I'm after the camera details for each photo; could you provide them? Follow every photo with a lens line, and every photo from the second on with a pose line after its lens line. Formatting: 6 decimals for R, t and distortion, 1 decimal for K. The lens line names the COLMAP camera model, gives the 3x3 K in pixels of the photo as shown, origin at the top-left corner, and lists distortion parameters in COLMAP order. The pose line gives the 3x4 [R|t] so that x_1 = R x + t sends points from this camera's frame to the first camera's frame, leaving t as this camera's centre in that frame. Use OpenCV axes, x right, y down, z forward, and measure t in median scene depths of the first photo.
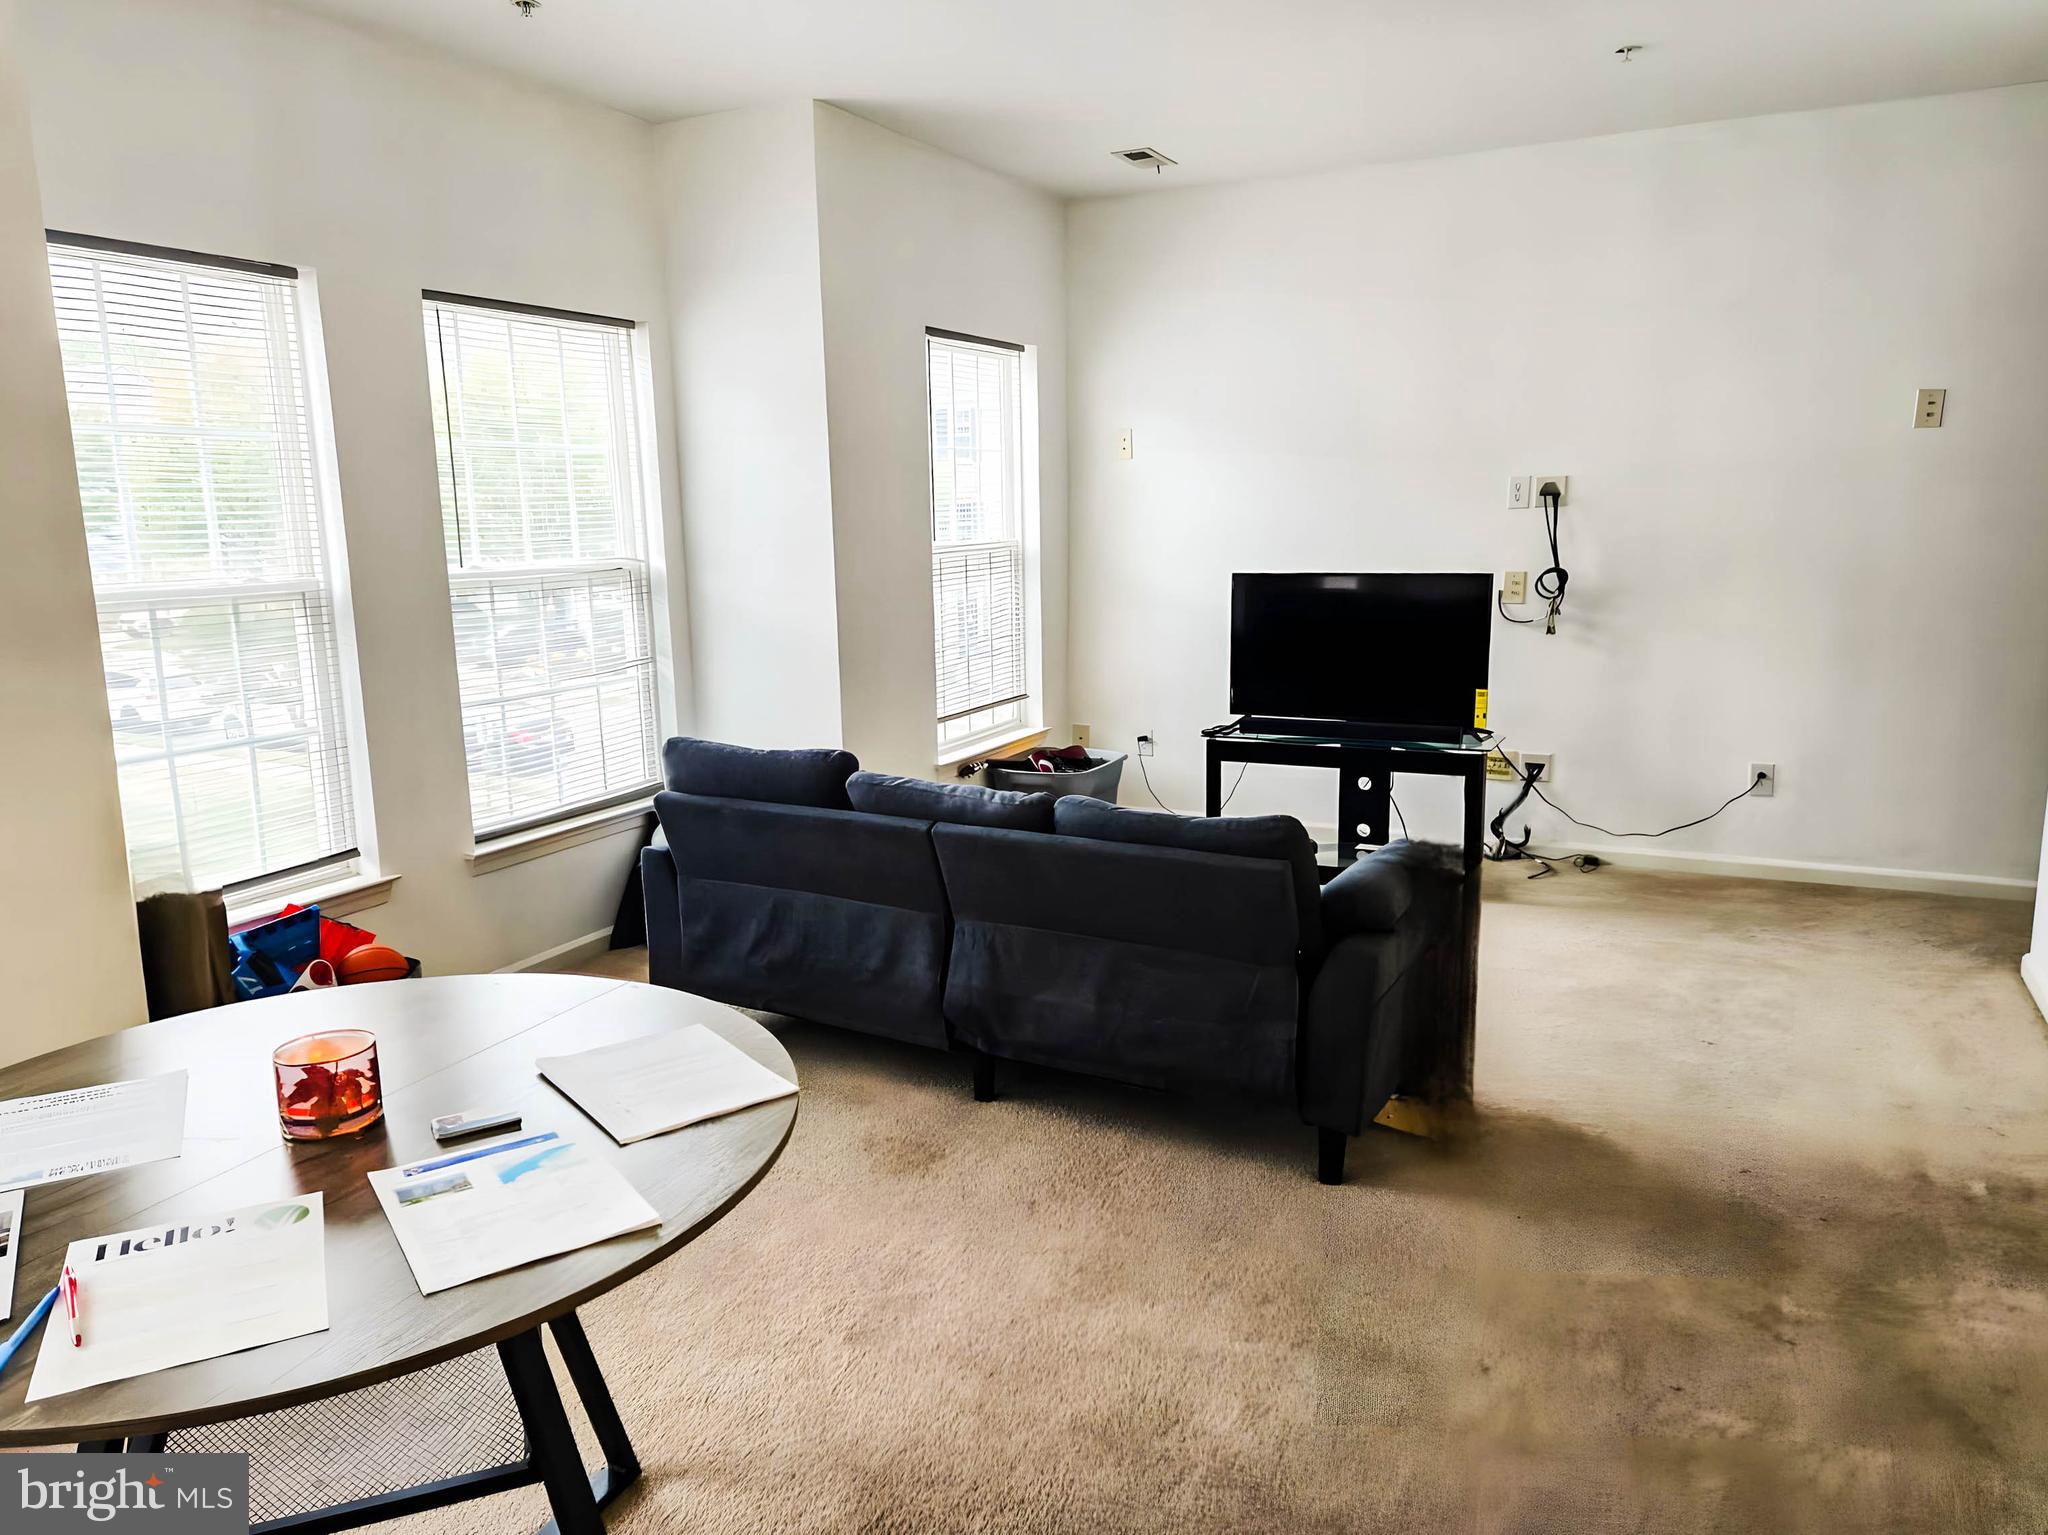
lens RADIAL K [[1441.7, 0, 1024.0], [0, 1441.7, 767.5], [0, 0, 1]] dist [0.086322, -0.075489]
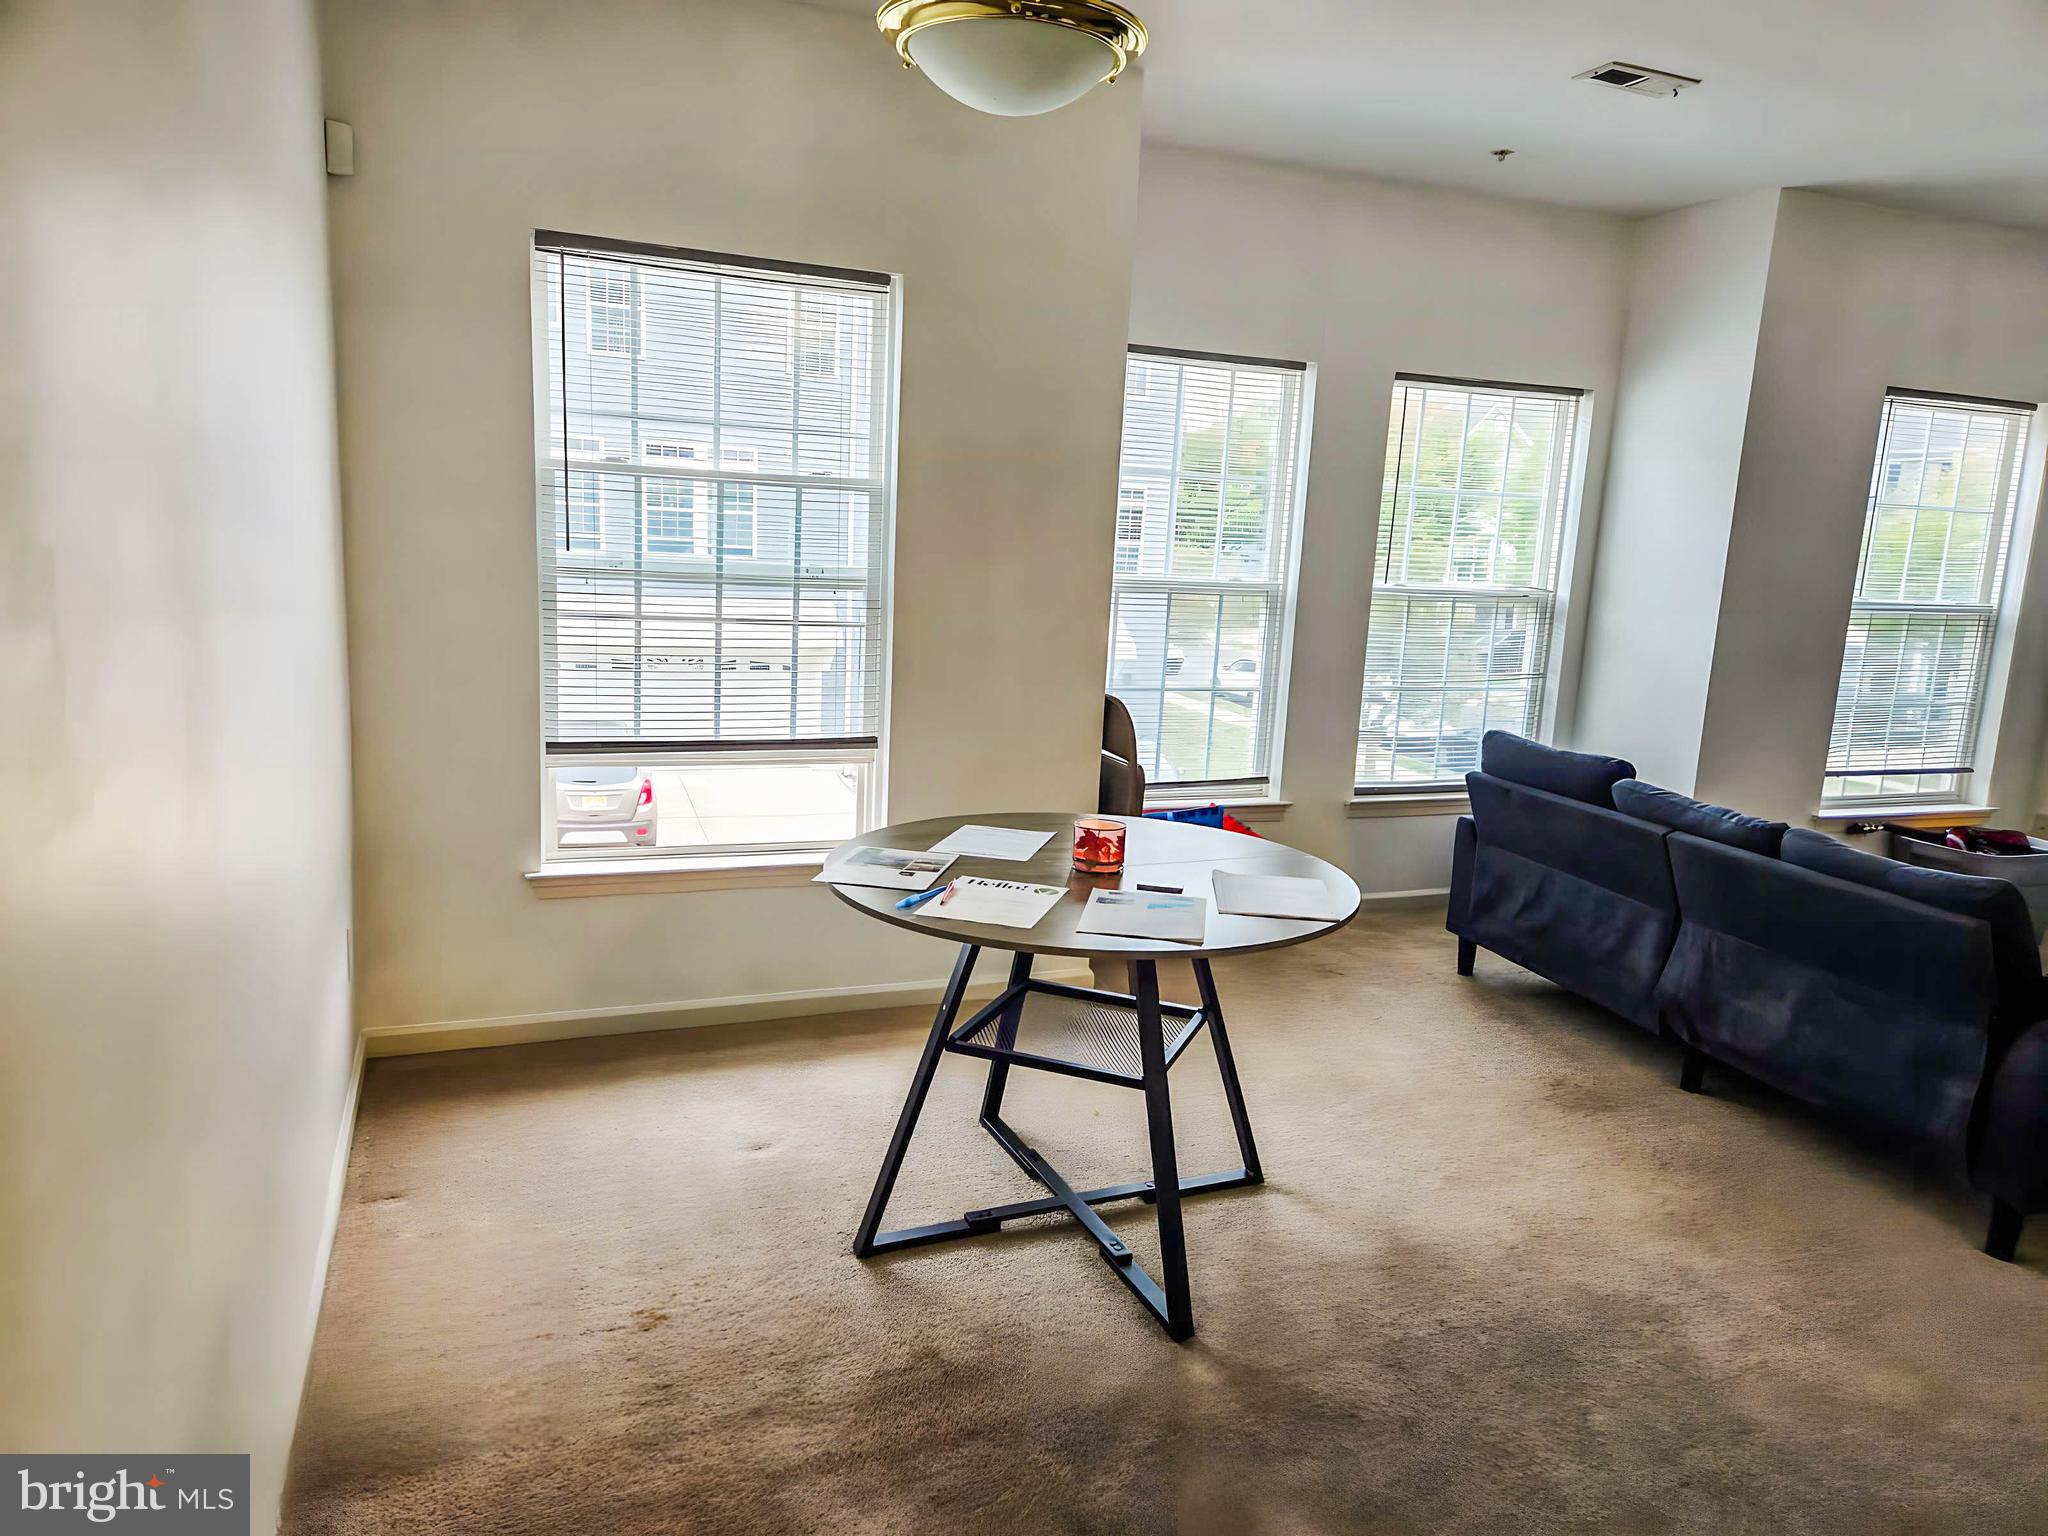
lens RADIAL K [[1382.3, 0, 1024.0], [0, 1382.3, 768.0], [0, 0, 1]] dist [0.031965, -0.001746]
pose [[0.740288, 0.168682, -0.650784, 0.243743], [-0.180297, 0.982364, 0.049533, 0.025384], [0.647662, 0.080666, 0.757645, -0.155054]]
